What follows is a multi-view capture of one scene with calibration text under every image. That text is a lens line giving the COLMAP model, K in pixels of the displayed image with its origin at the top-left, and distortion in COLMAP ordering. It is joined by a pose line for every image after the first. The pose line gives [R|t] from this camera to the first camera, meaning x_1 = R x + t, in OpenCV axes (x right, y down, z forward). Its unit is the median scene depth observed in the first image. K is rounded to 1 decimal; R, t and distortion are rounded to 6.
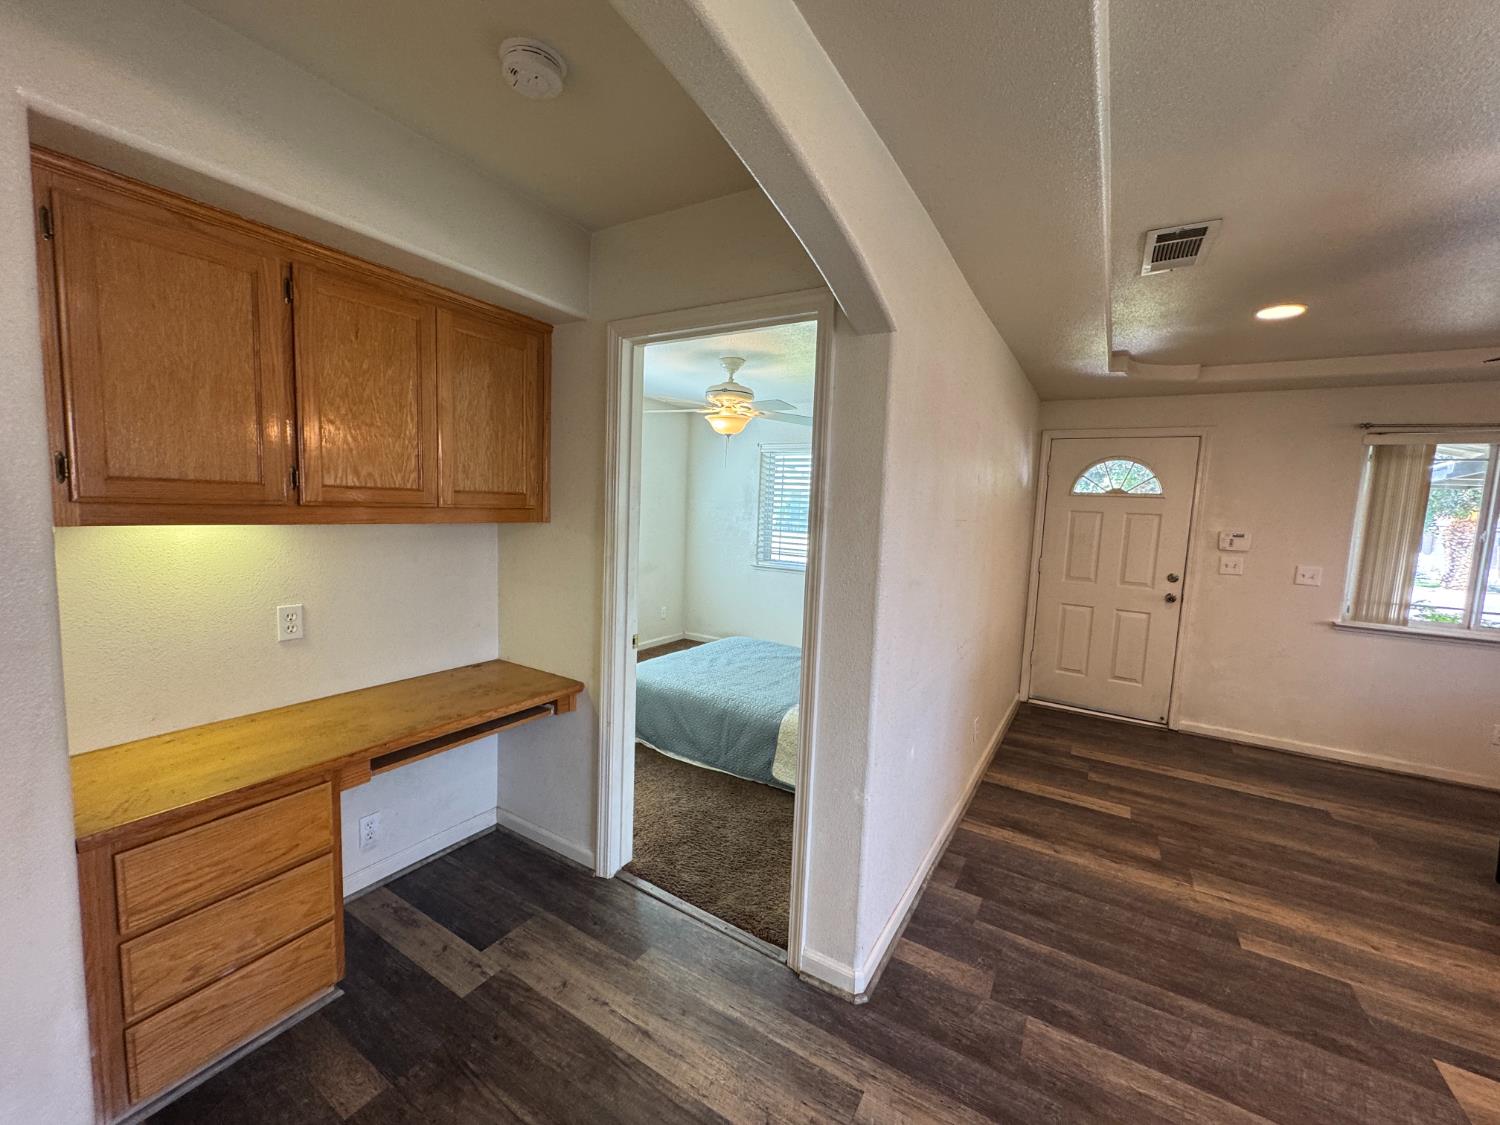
lens RADIAL K [[599.7, 0, 747.6], [0, 599.7, 562.0], [0, 0, 1]] dist [-0.002433, 0.001125]
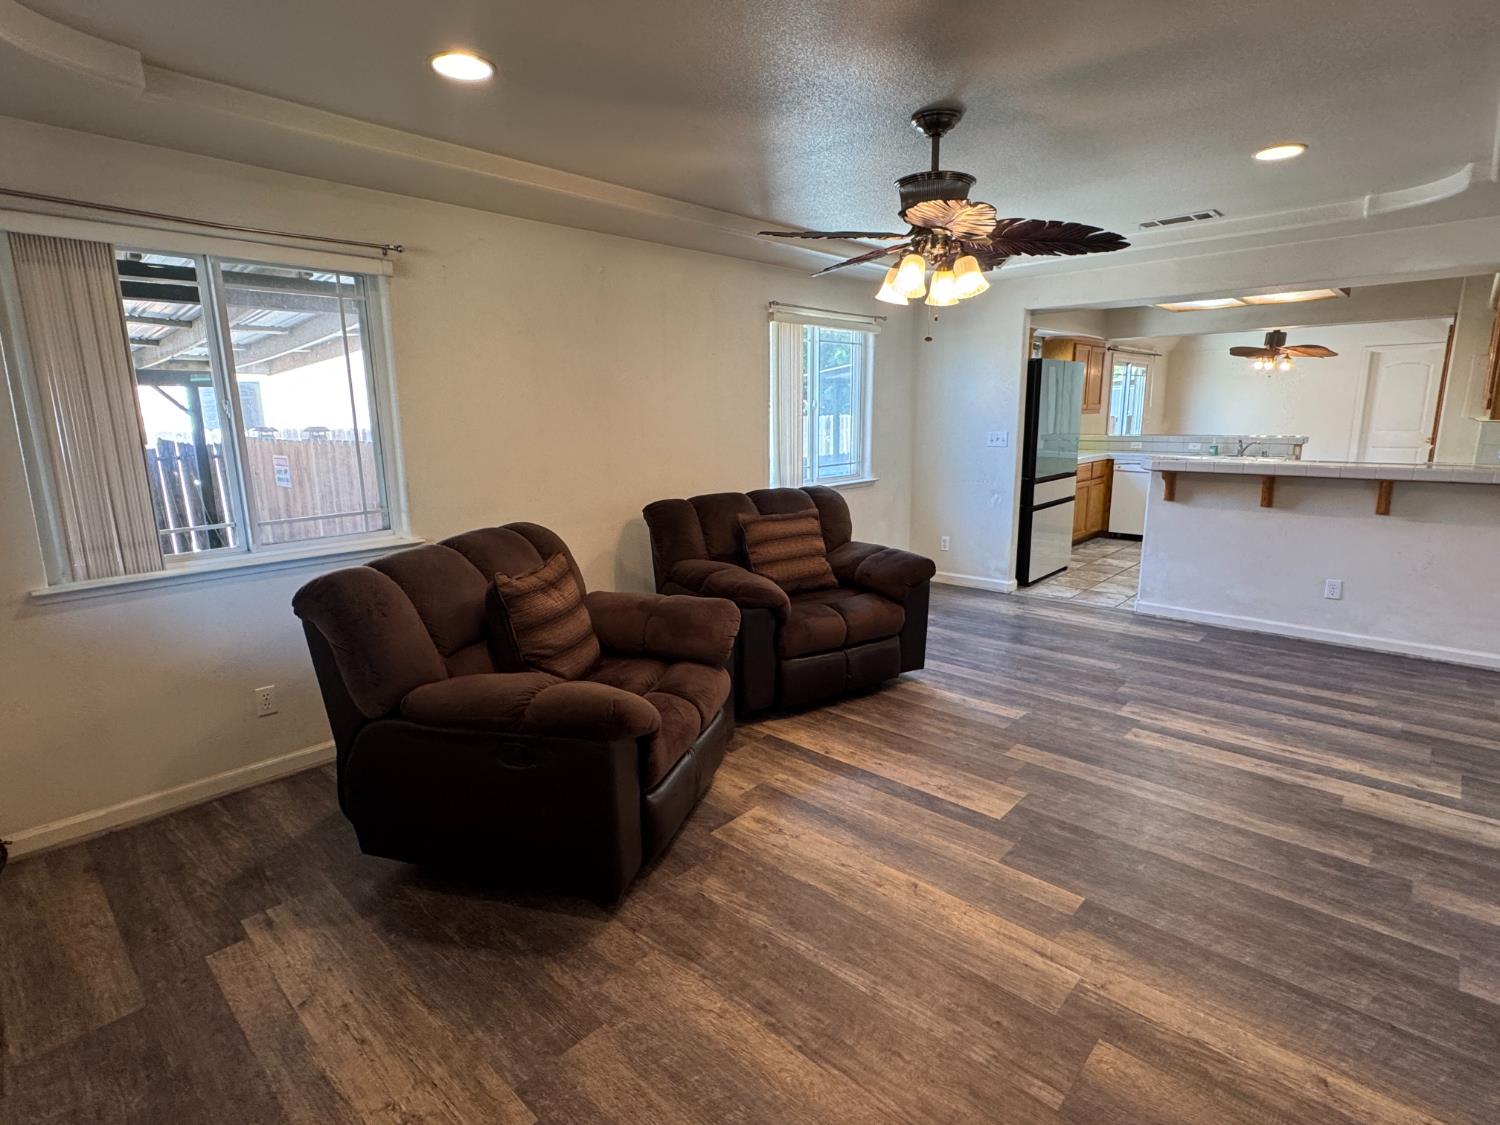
lens RADIAL K [[756.5, 0, 749.6], [0, 756.5, 560.9], [0, 0, 1]] dist [-0.001051, 0.000162]
pose [[-0.979579, -0.066693, 0.189678, 0.947878], [-0.007873, 0.955384, 0.295263, -0.107657], [-0.200908, 0.287740, -0.936398, 1.660312]]
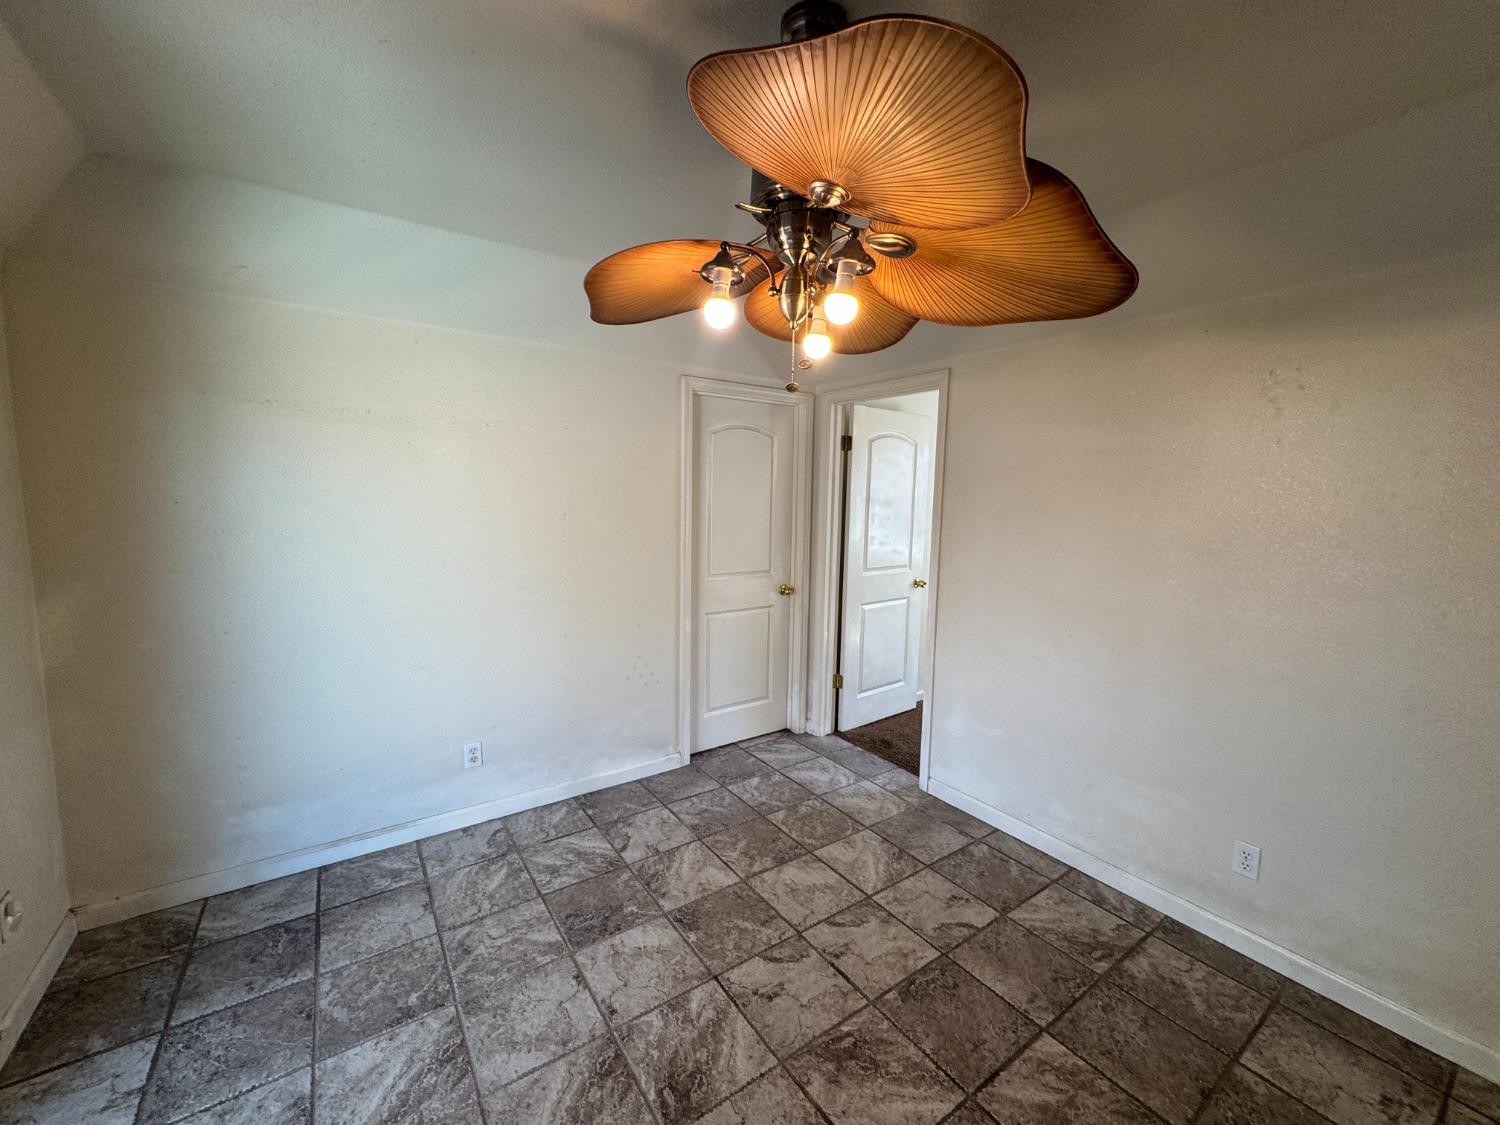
lens RADIAL K [[599.7, 0, 750.2], [0, 599.7, 563.5], [0, 0, 1]] dist [-0.002433, 0.001125]
pose [[-0.400137, 0.056284, -0.914725, -0.262128], [-0.120692, 0.986183, 0.113476, 0.188153], [0.908473, 0.155806, -0.387815, -2.291897]]
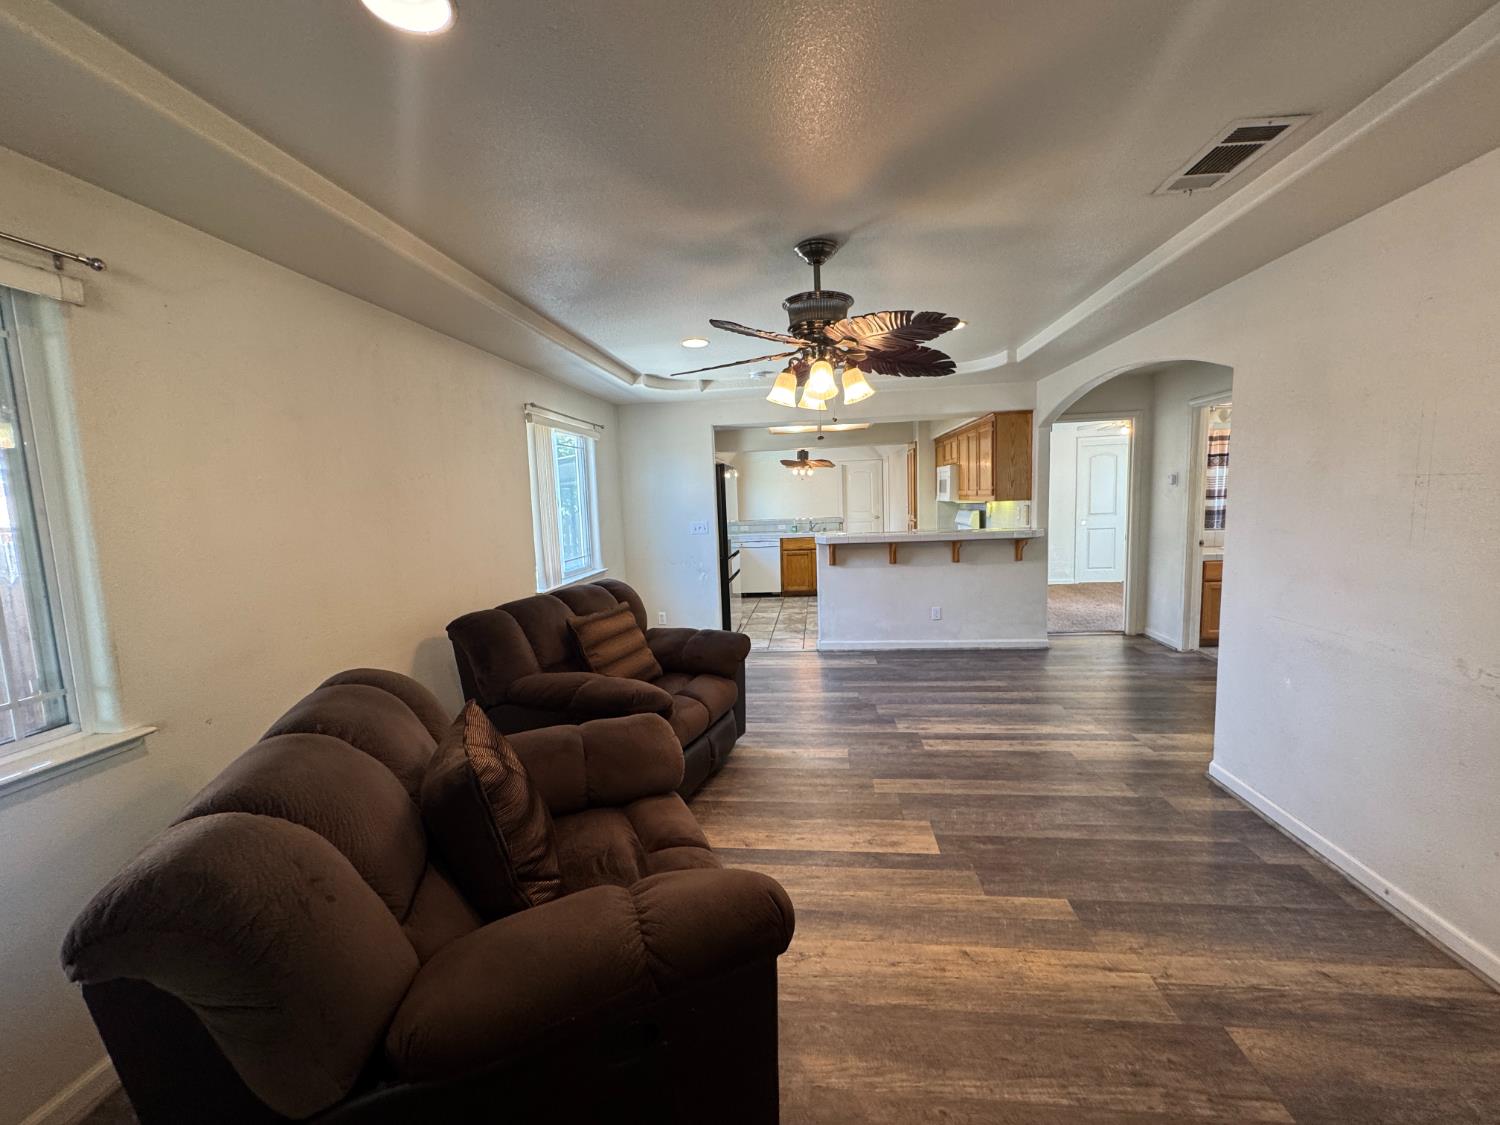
lens RADIAL K [[599.7, 0, 749.5], [0, 599.7, 562.4], [0, 0, 1]] dist [-0.002433, 0.001125]
pose [[-0.907384, 0.039875, -0.418406, 1.446203], [-0.037818, 0.983706, 0.175764, -0.060260], [0.418597, 0.175309, -0.891091, 1.333183]]
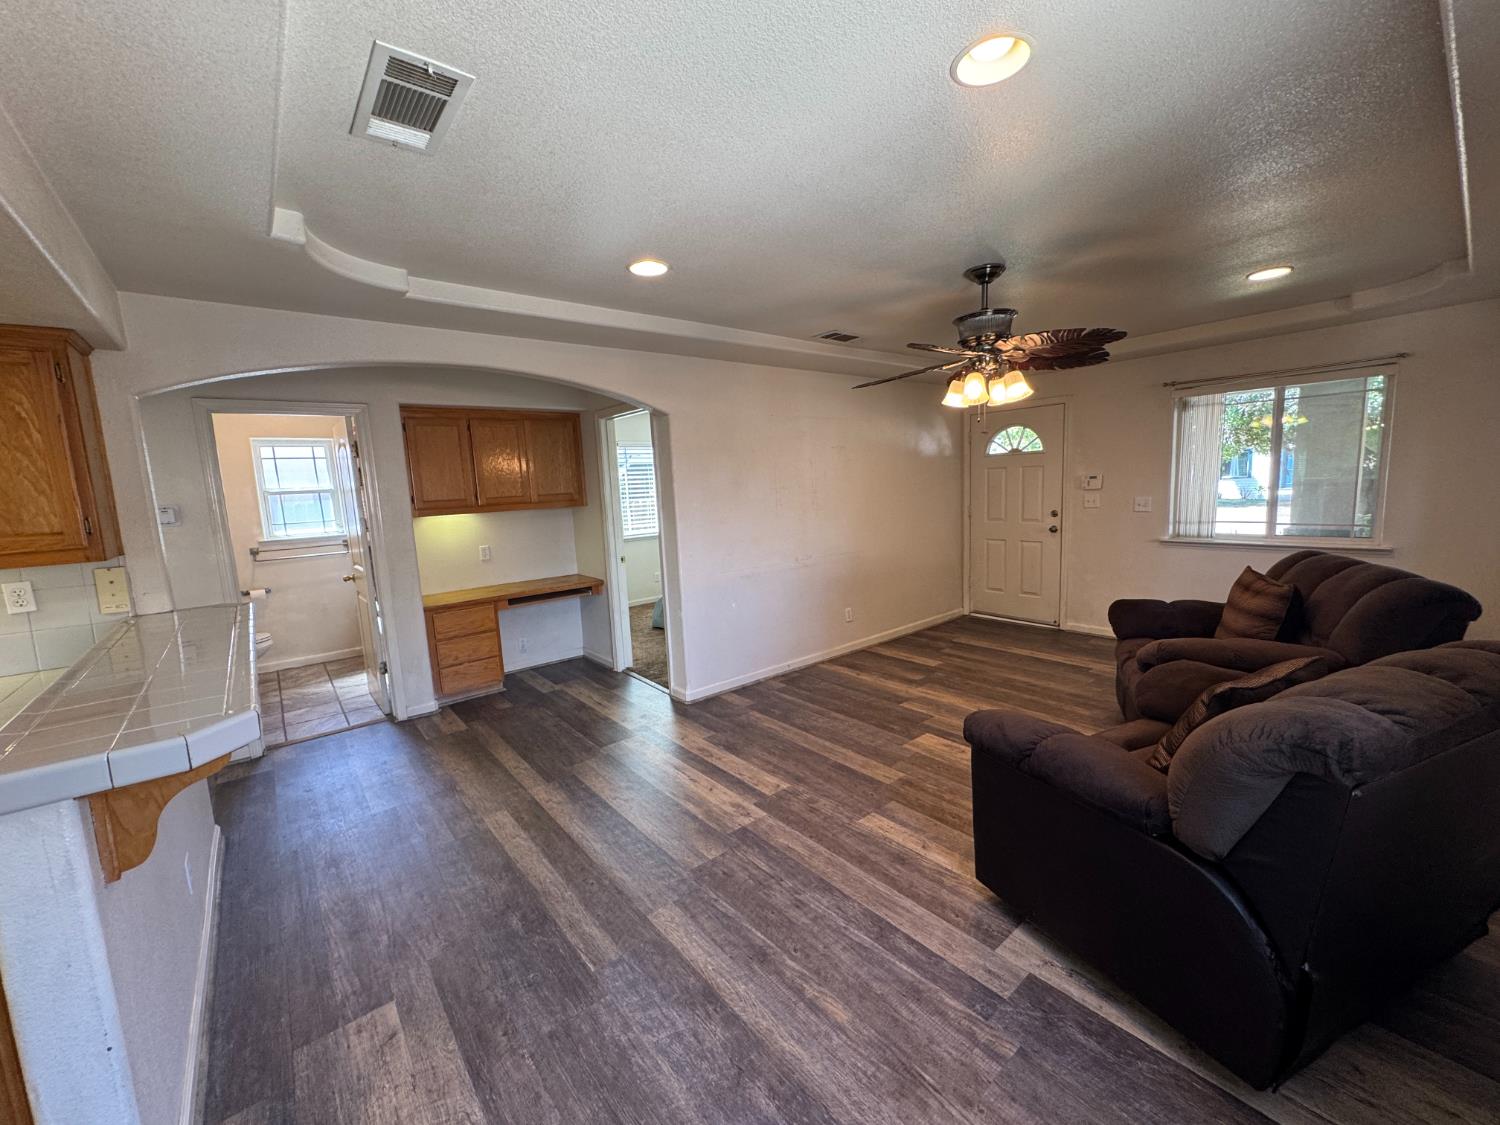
lens RADIAL K [[599.7, 0, 748.2], [0, 599.7, 559.8], [0, 0, 1]] dist [-0.002433, 0.001125]
pose [[0.940359, -0.041284, -0.337671, 0.875149], [0.053441, 0.998212, 0.026782, 0.095043], [0.335961, -0.043230, 0.940883, -0.775691]]
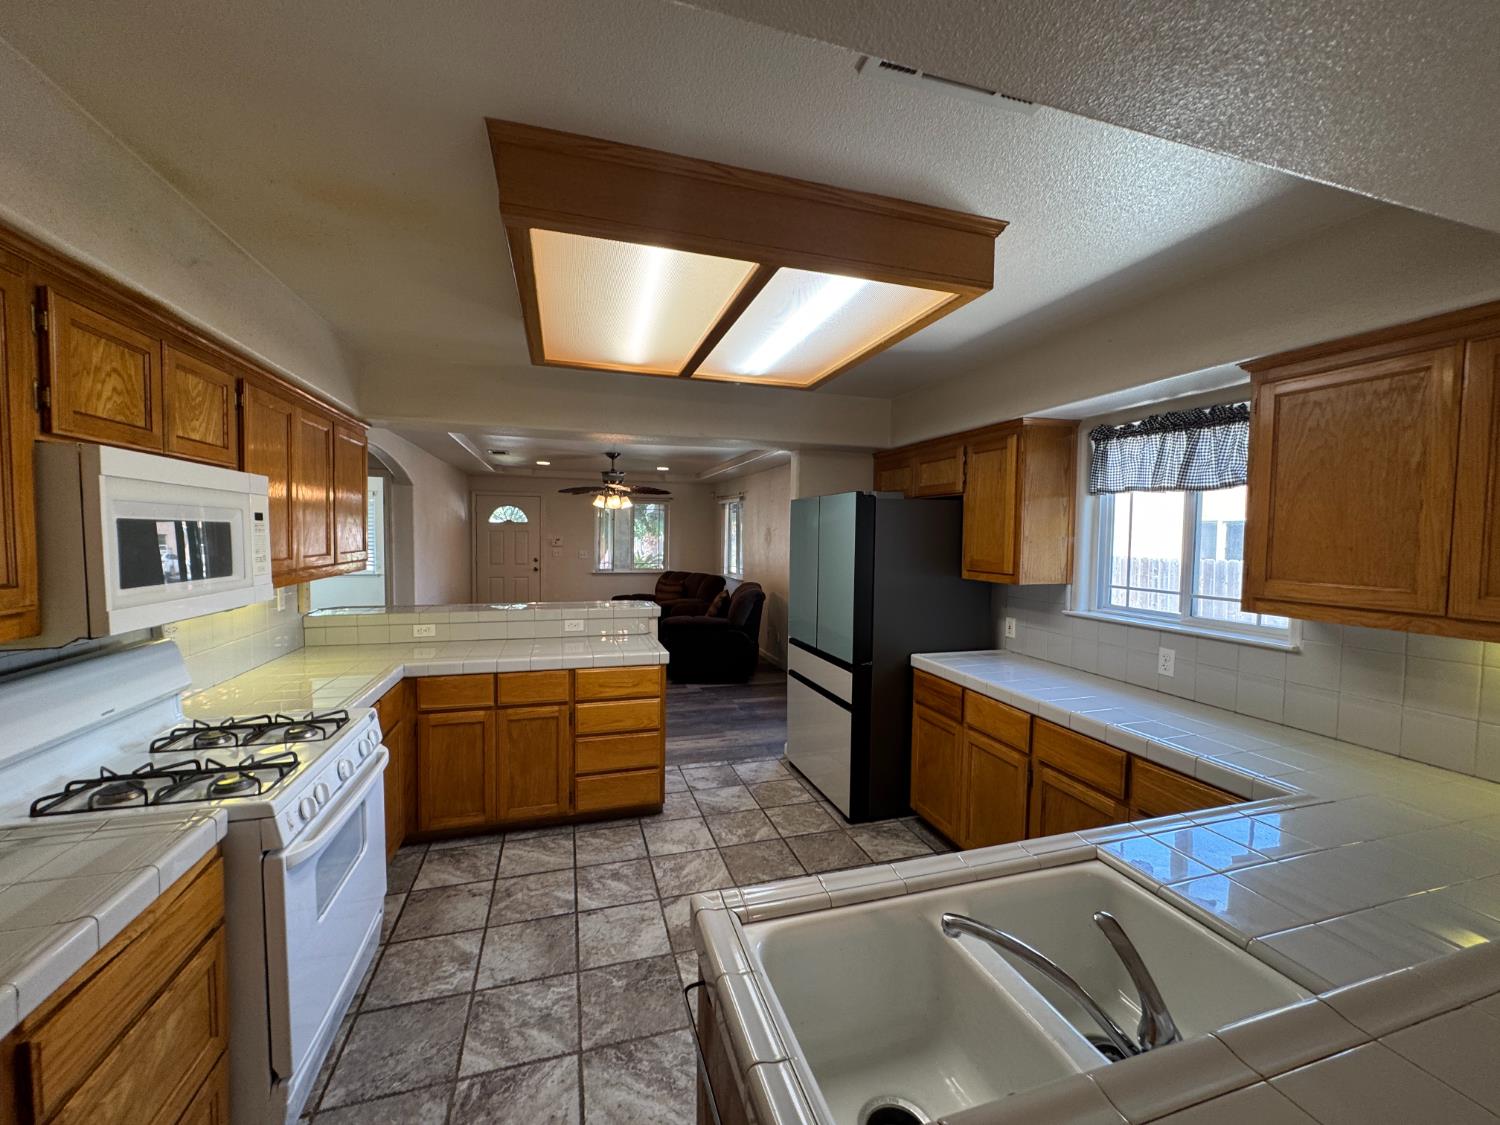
lens RADIAL K [[599.7, 0, 749.1], [0, 599.7, 561.8], [0, 0, 1]] dist [-0.002433, 0.001125]
pose [[0.661970, -0.069125, 0.746336, -0.711611], [0.083463, 0.996344, 0.018253, 0.099667], [-0.744869, 0.050208, 0.665319, -1.787474]]
